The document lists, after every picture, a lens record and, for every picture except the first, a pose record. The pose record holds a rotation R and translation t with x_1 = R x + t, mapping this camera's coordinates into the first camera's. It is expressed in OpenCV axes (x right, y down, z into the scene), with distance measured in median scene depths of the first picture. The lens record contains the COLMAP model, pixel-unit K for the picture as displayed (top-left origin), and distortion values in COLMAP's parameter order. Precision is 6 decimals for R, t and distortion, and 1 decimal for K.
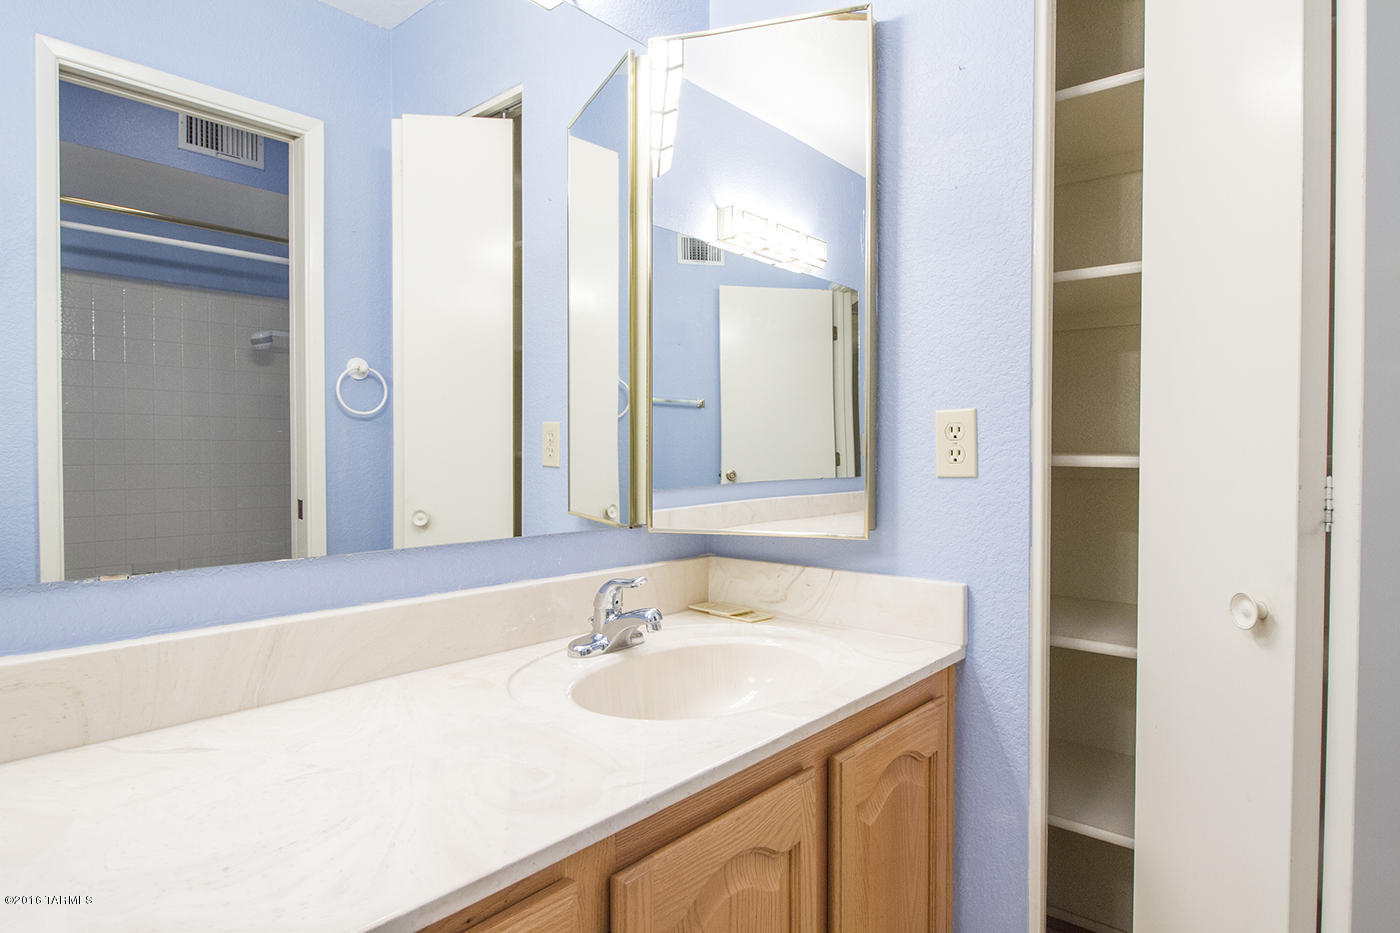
lens RADIAL K [[787.3, 0, 700.9], [0, 787.3, 465.1], [0, 0, 1]] dist [0.001987, -0.001547]
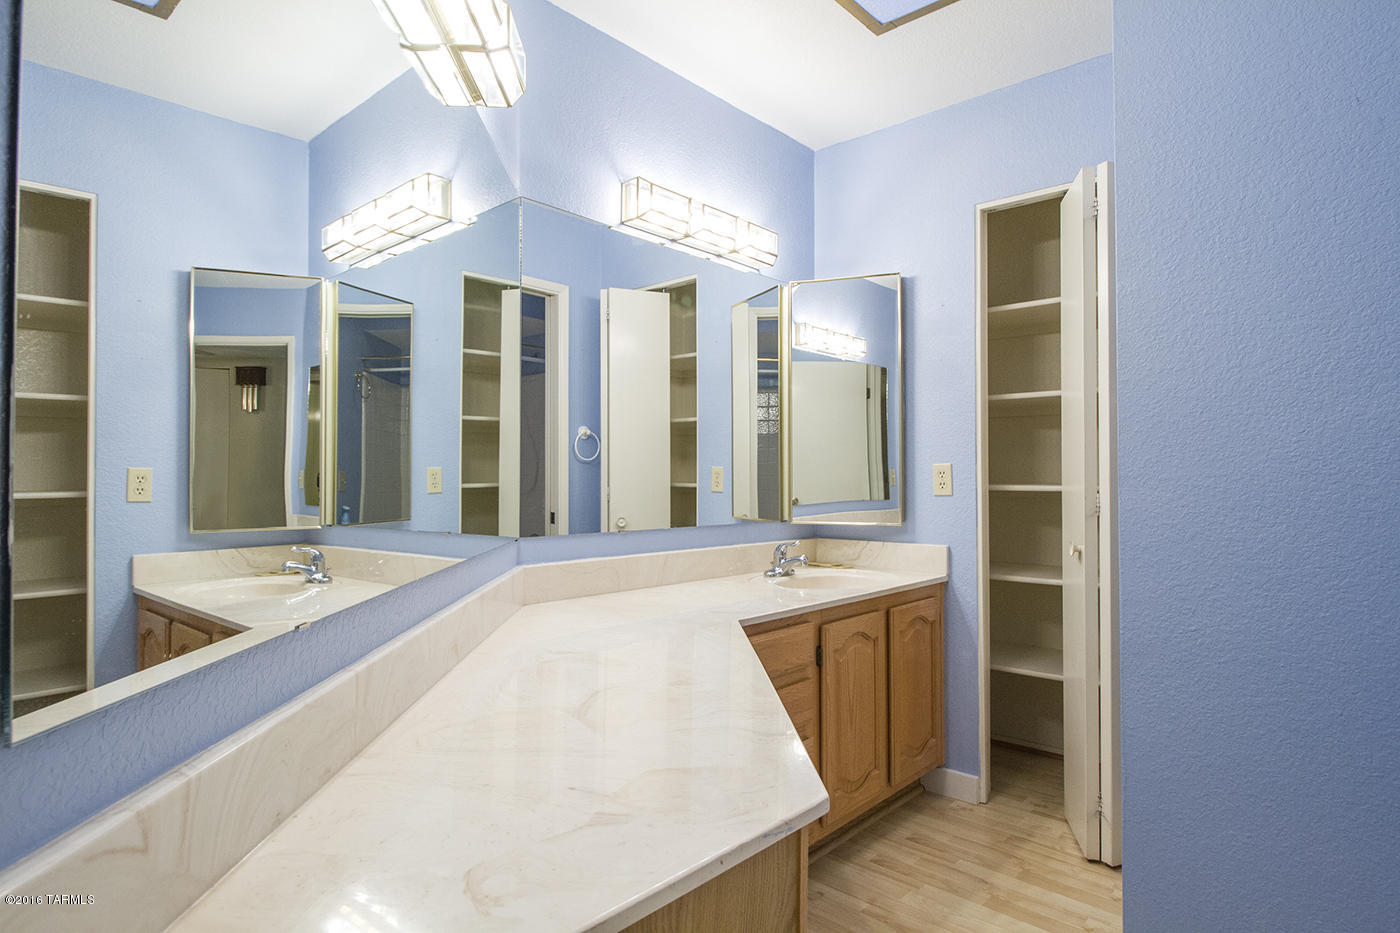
lens RADIAL K [[759.7, 0, 701.4], [0, 759.7, 469.4], [0, 0, 1]] dist [0.003915, -0.011489]
pose [[0.999503, -0.004017, -0.031260, -0.250984], [0.003096, 0.999561, -0.029468, 0.003405], [0.031365, 0.029357, 0.999077, -1.022228]]
